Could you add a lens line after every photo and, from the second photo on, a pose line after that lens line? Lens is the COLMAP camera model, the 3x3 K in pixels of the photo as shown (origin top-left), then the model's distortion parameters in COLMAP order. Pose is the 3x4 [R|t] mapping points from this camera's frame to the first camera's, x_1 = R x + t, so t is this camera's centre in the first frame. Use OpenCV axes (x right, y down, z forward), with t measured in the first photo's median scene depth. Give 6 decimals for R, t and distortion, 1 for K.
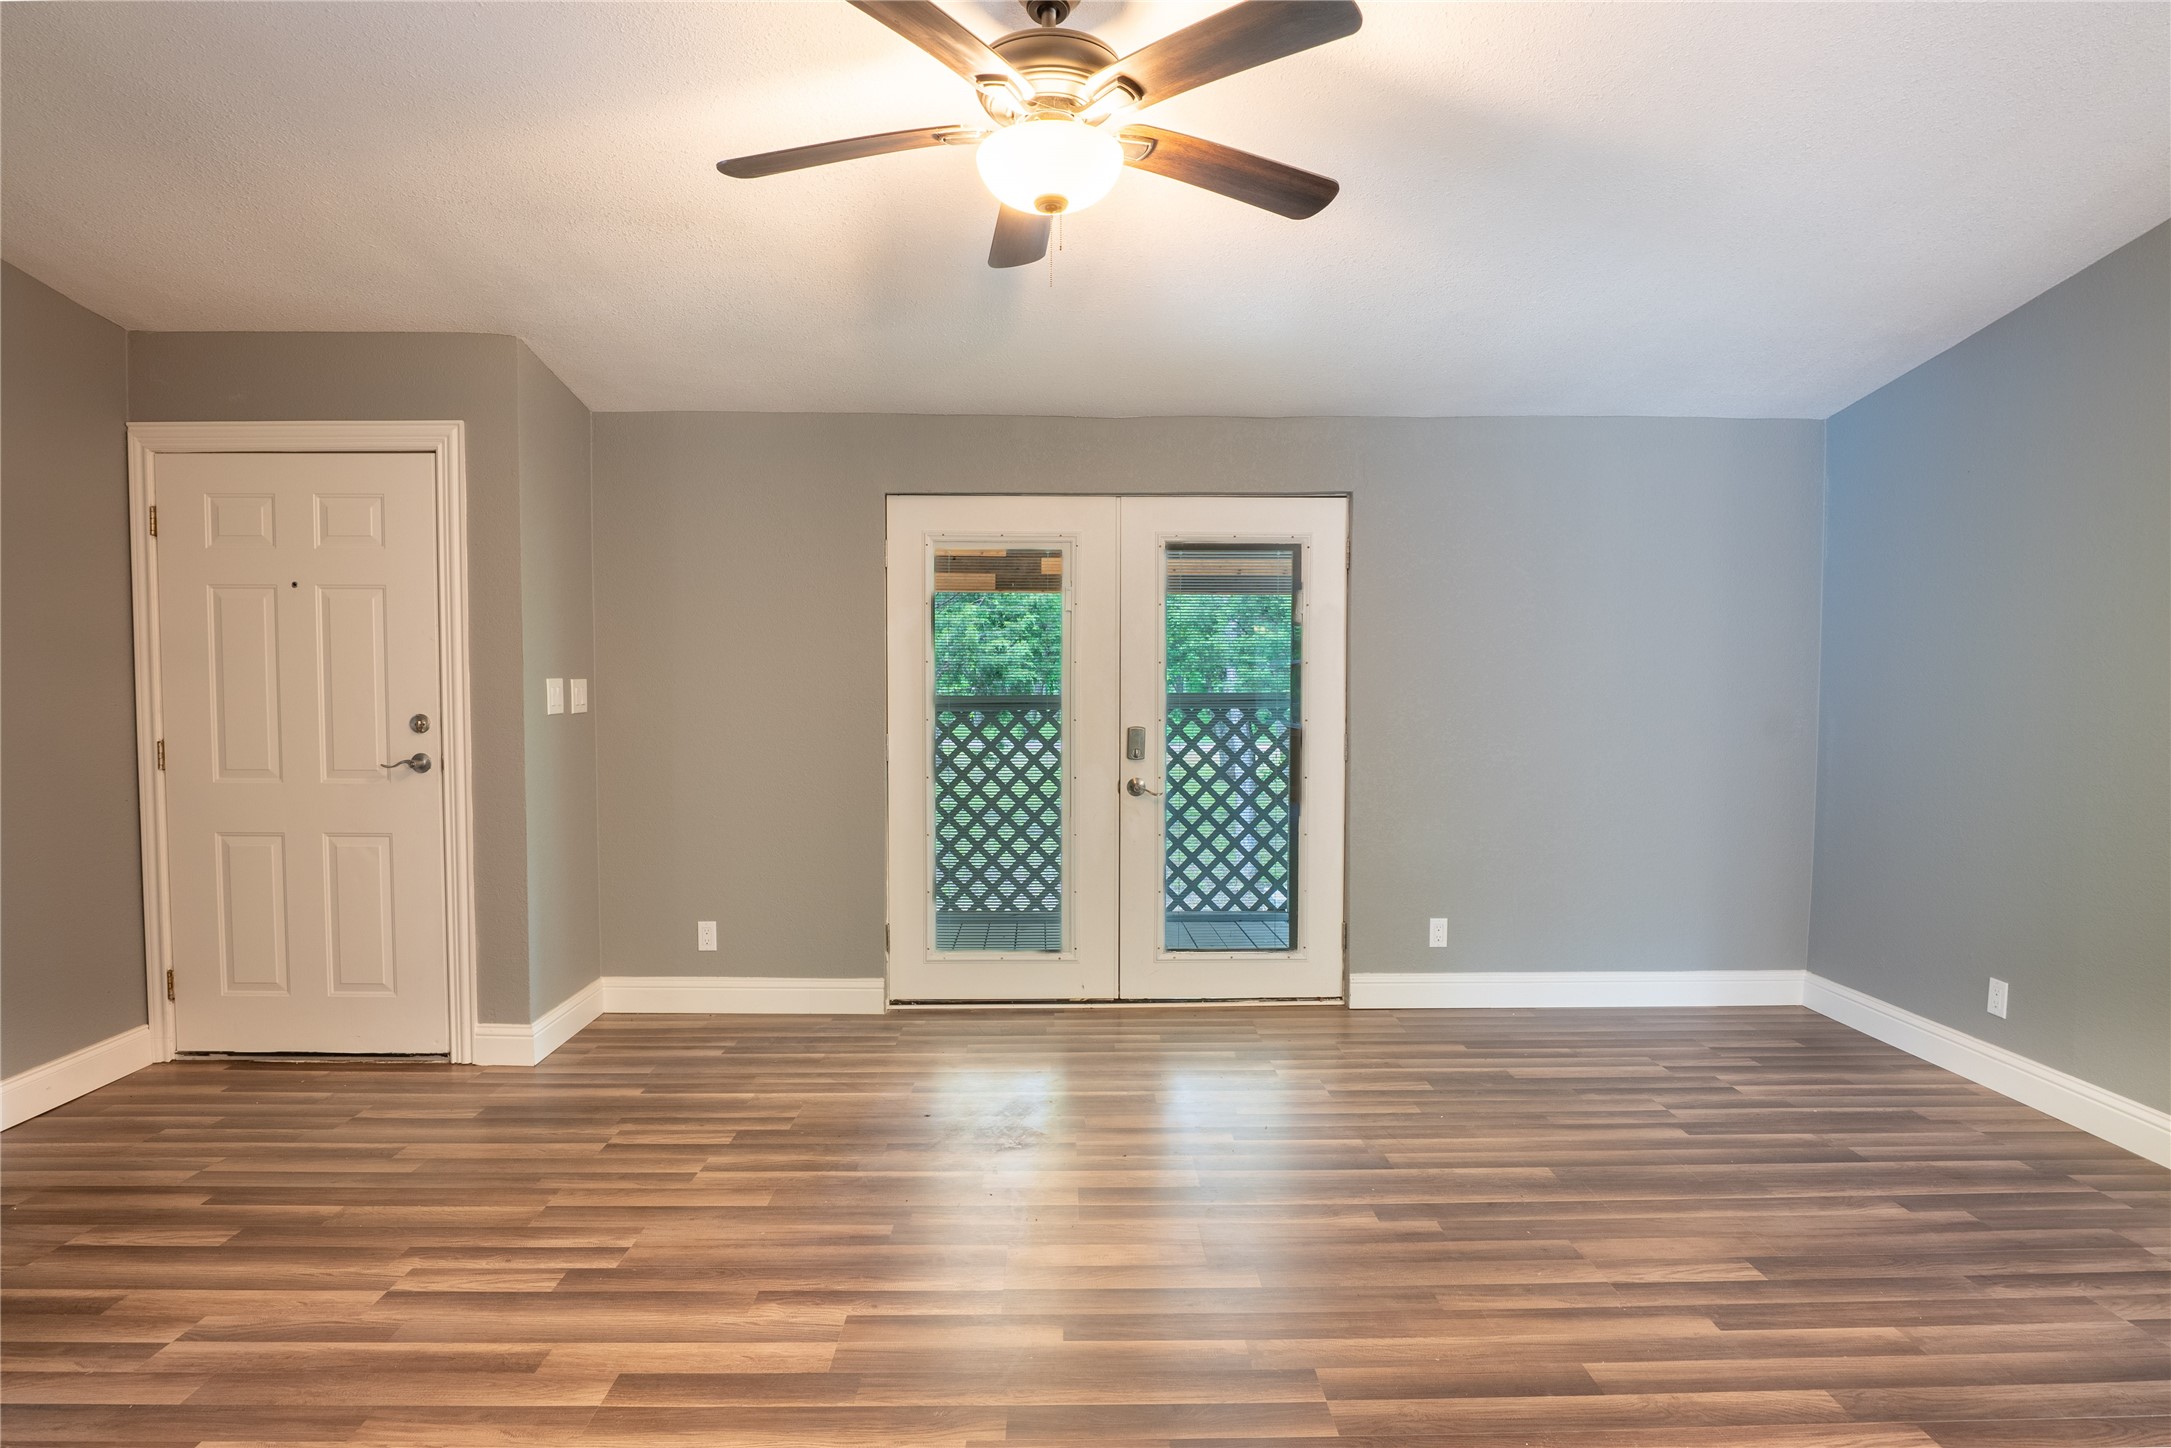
lens RADIAL K [[1152.5, 0, 1085.2], [0, 1152.5, 730.2], [0, 0, 1]] dist [-0.028330, 0.002099]
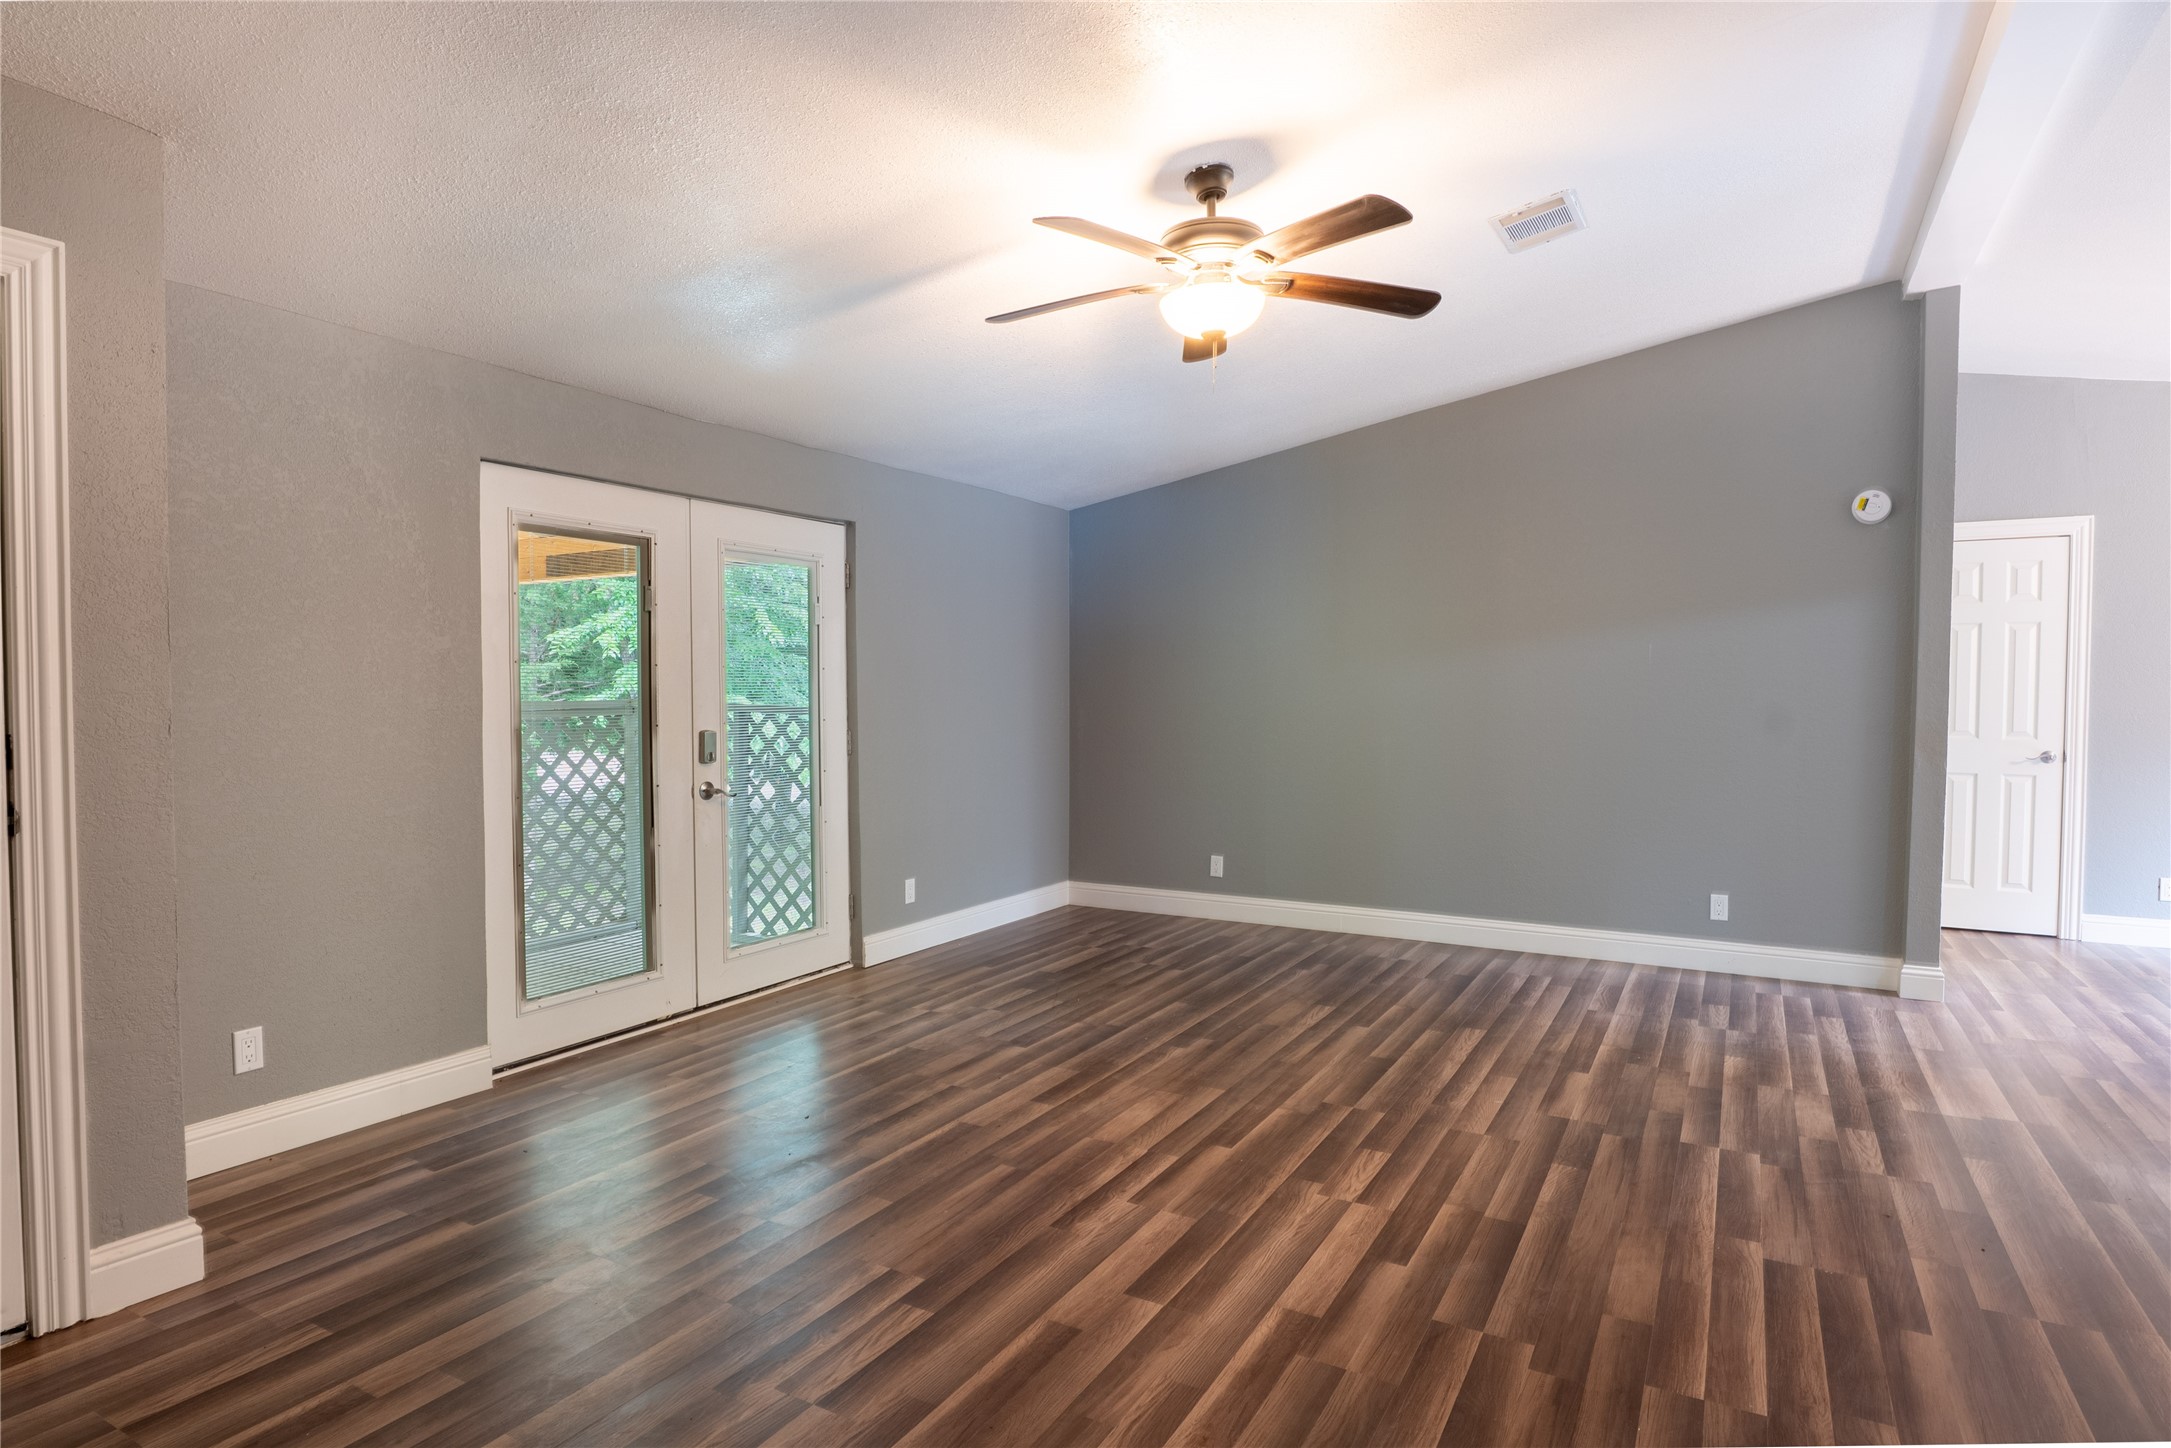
lens RADIAL K [[1152.5, 0, 1079.6], [0, 1152.5, 731.8], [0, 0, 1]] dist [-0.028330, 0.002099]
pose [[0.521162, -0.033249, 0.852810, -0.756434], [0.044818, 0.998928, 0.011556, 0.001435], [-0.852280, 0.032199, 0.522093, 0.240068]]
